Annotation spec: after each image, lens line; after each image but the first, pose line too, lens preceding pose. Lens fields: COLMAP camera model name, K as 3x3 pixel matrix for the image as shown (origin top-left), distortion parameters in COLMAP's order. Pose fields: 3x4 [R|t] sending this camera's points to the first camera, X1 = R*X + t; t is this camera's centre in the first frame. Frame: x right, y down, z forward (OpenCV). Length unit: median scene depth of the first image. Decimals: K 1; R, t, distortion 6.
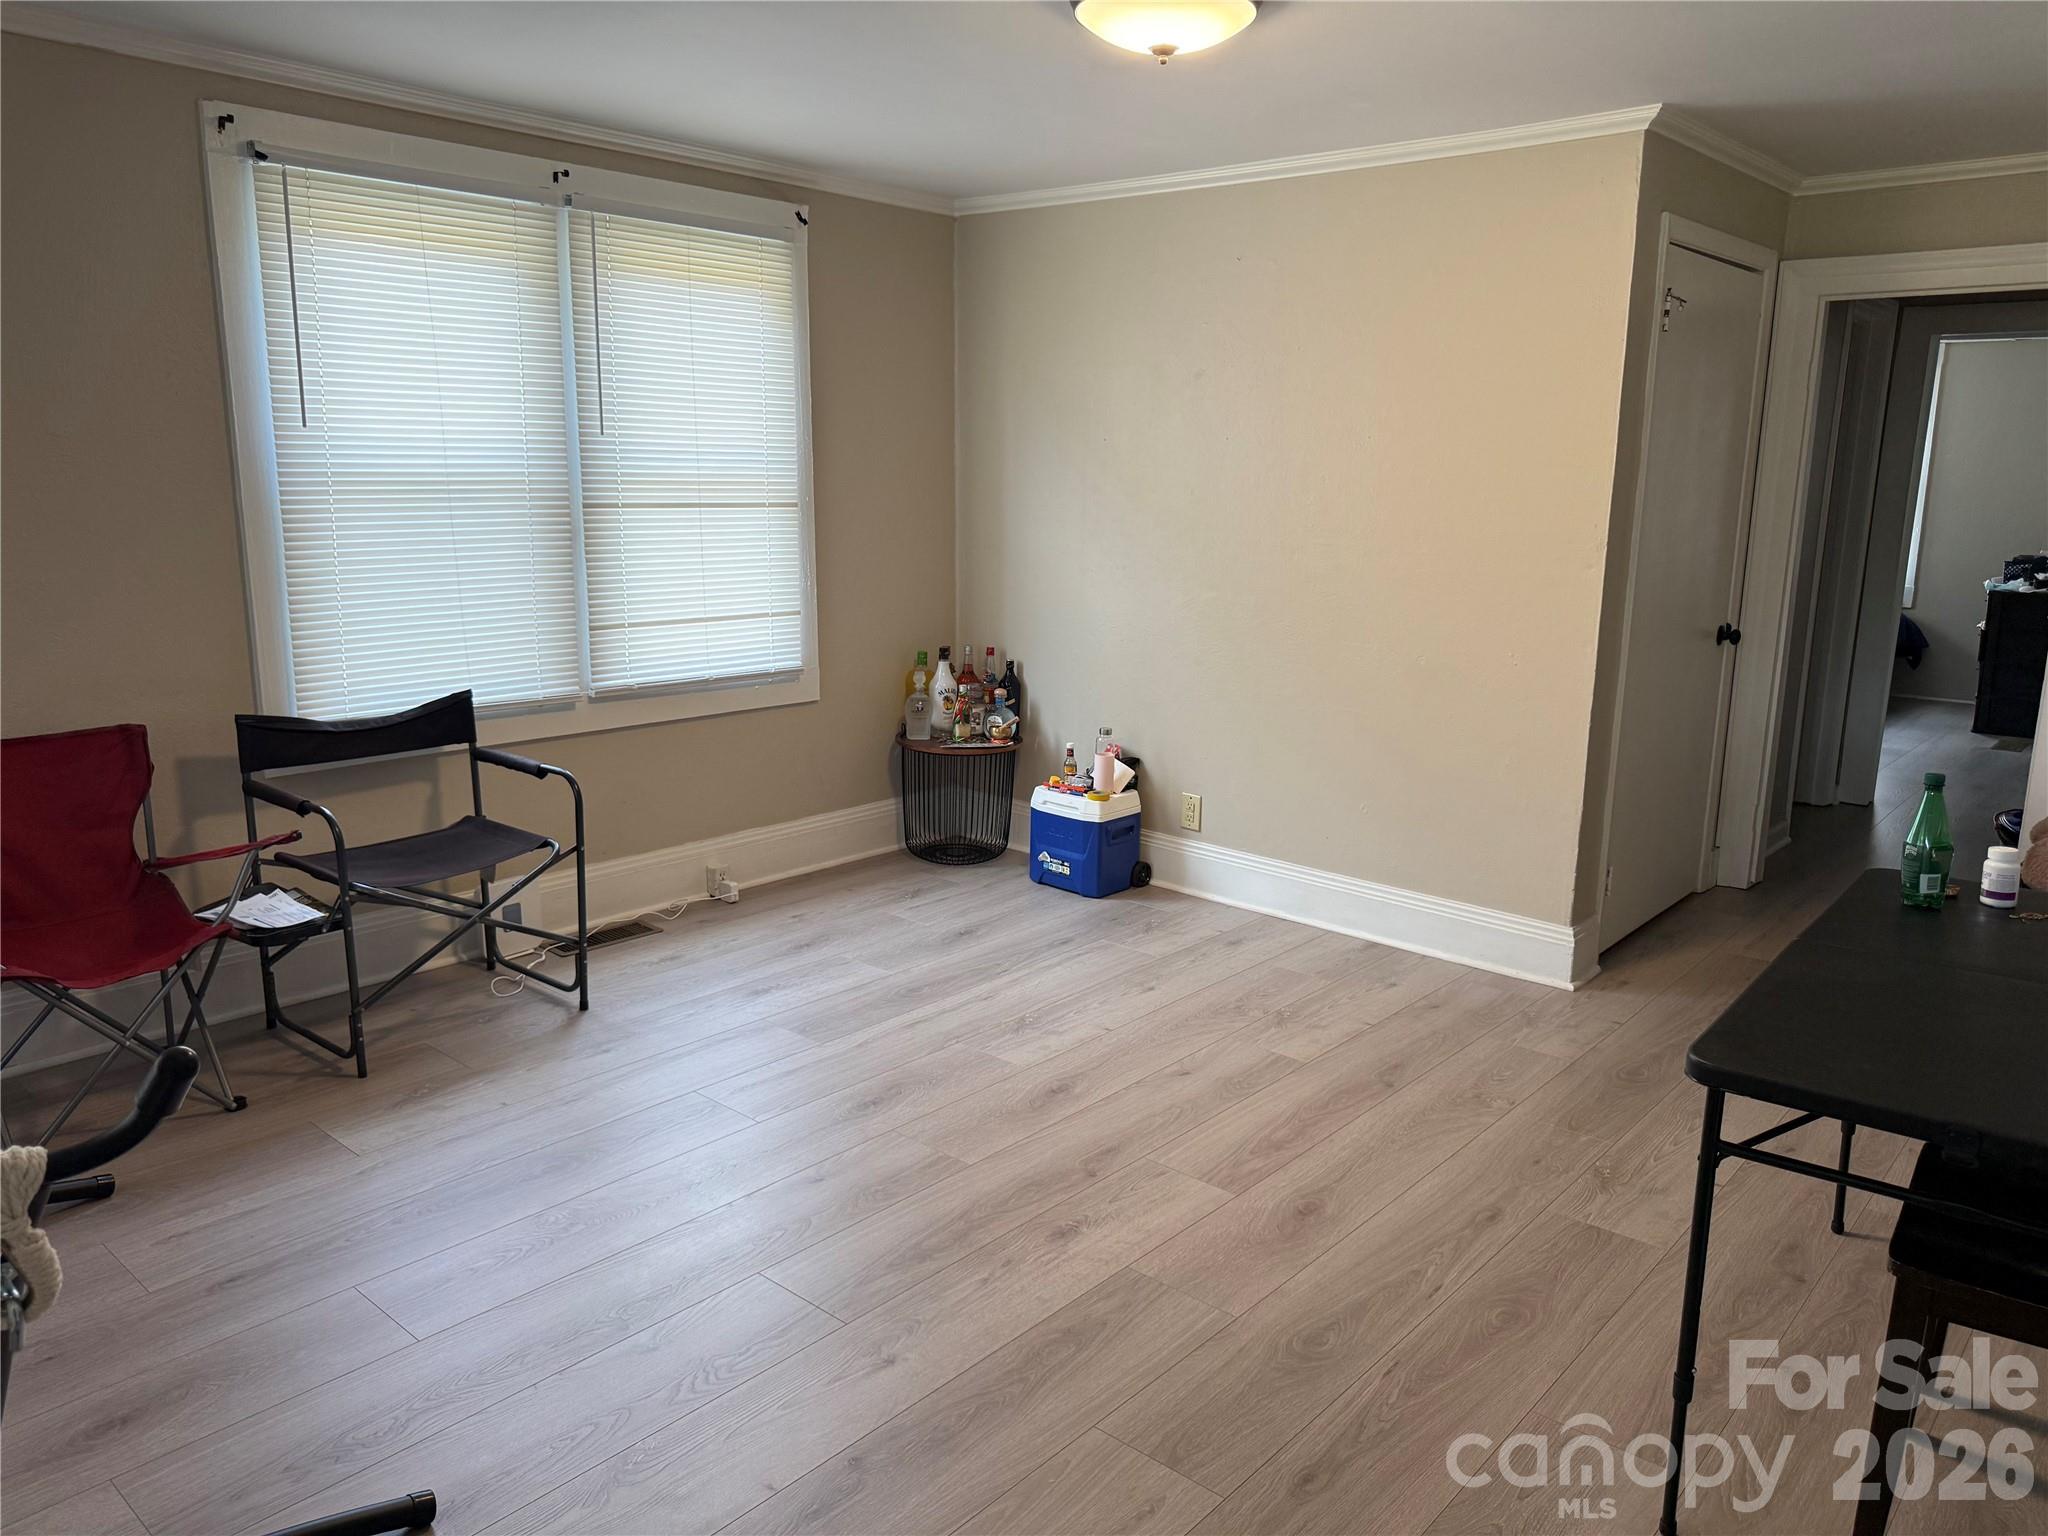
lens RADIAL K [[1446.8, 0, 1028.6], [0, 1446.8, 755.9], [0, 0, 1]] dist [0.027318, -0.026951]
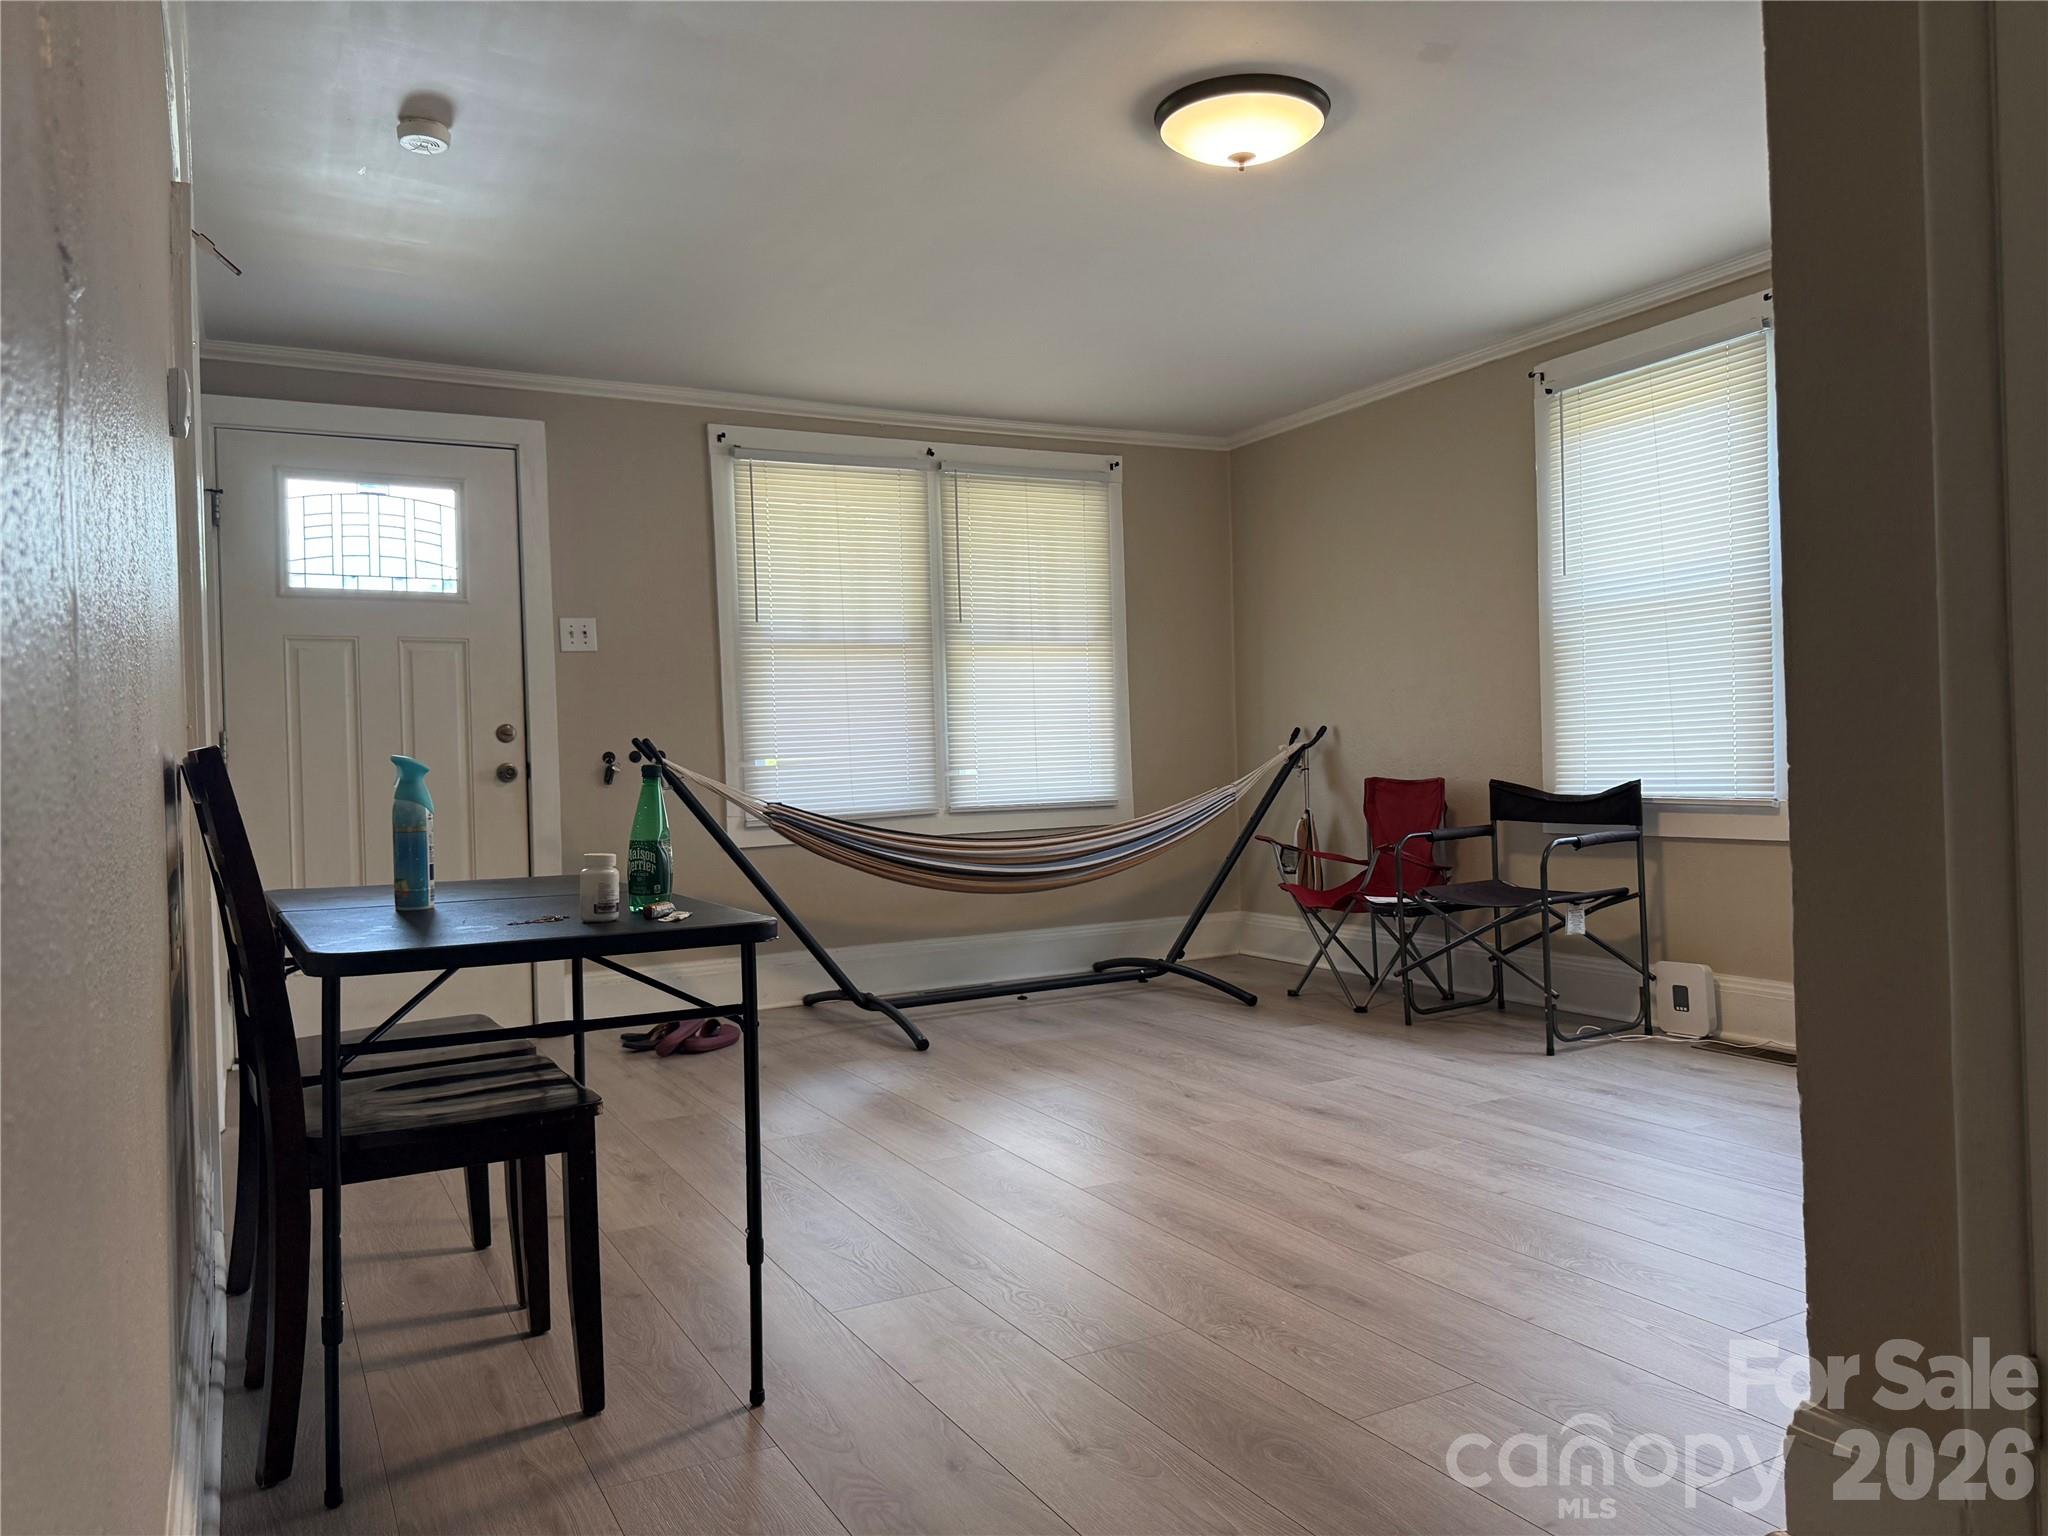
lens RADIAL K [[1446.8, 0, 1019.6], [0, 1446.8, 776.8], [0, 0, 1]] dist [0.027318, -0.026951]
pose [[-0.337183, 0.014090, -0.941334, 0.928193], [-0.161869, 0.984130, 0.072712, -0.057662], [0.927419, 0.176890, -0.329551, 0.993559]]
